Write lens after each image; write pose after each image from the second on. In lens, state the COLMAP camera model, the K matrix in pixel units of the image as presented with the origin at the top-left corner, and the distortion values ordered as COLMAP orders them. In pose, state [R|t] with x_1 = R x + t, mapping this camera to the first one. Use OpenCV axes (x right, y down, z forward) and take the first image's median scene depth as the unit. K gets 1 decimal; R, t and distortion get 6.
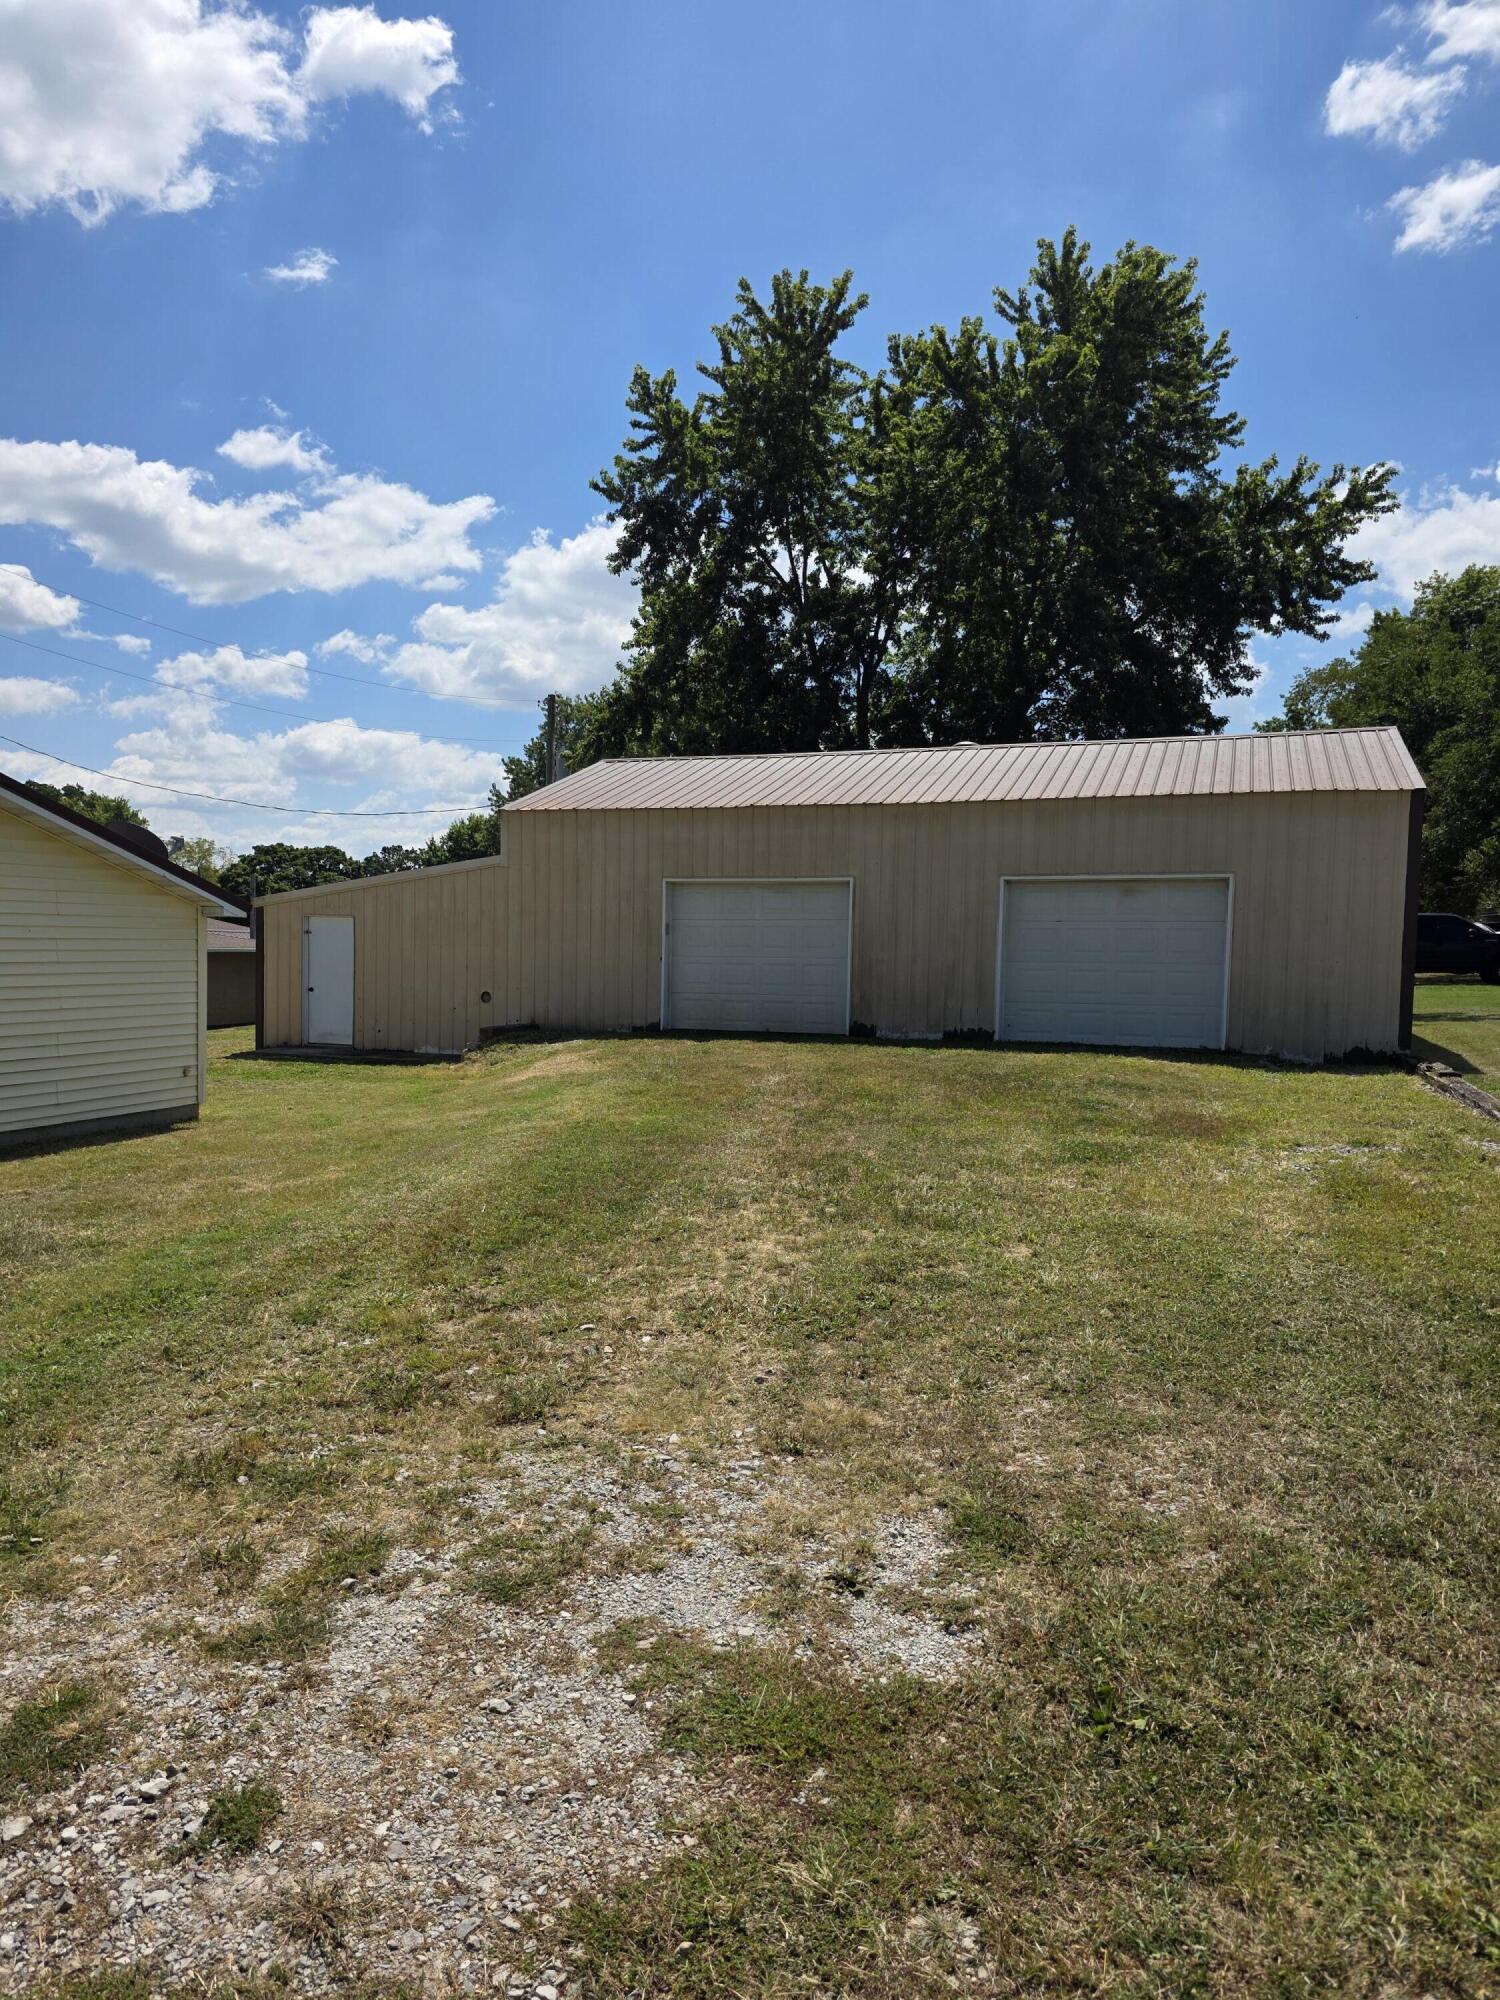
lens RADIAL K [[1440.6, 0, 750.0], [0, 1440.6, 1000.0], [0, 0, 1]] dist [0.064763, -0.049339]
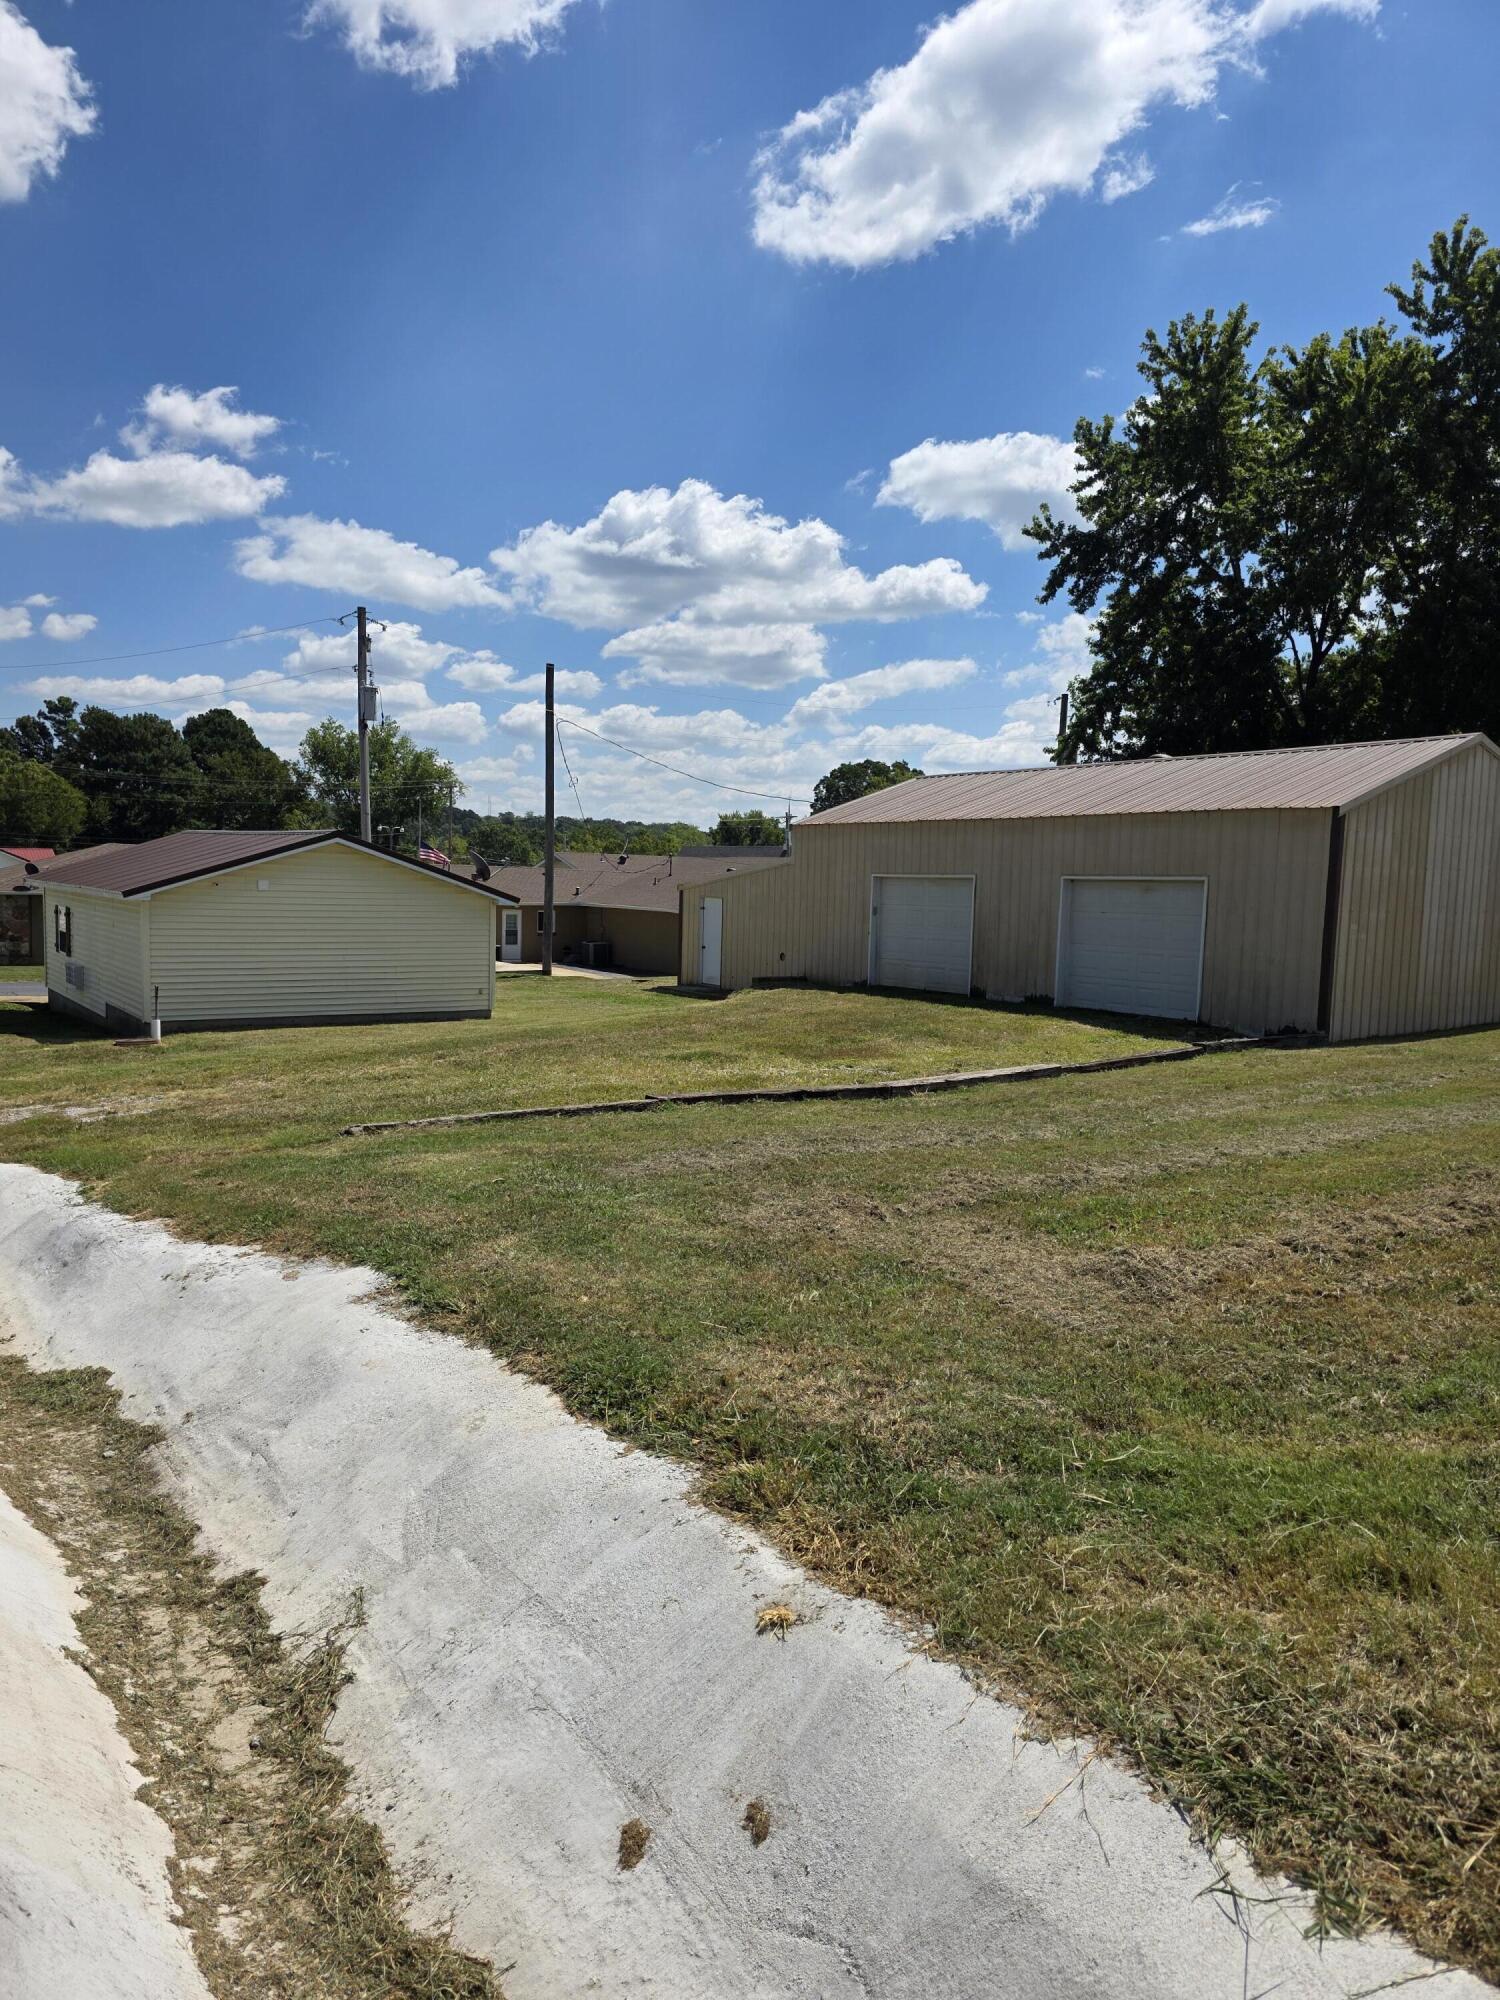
lens RADIAL K [[1440.6, 0, 750.0], [0, 1440.6, 1000.0], [0, 0, 1]] dist [0.064763, -0.049339]
pose [[0.817747, 0.052526, -0.573176, 0.413673], [-0.032530, 0.998453, 0.045089, -0.015243], [0.574658, -0.018226, 0.818191, -0.117591]]
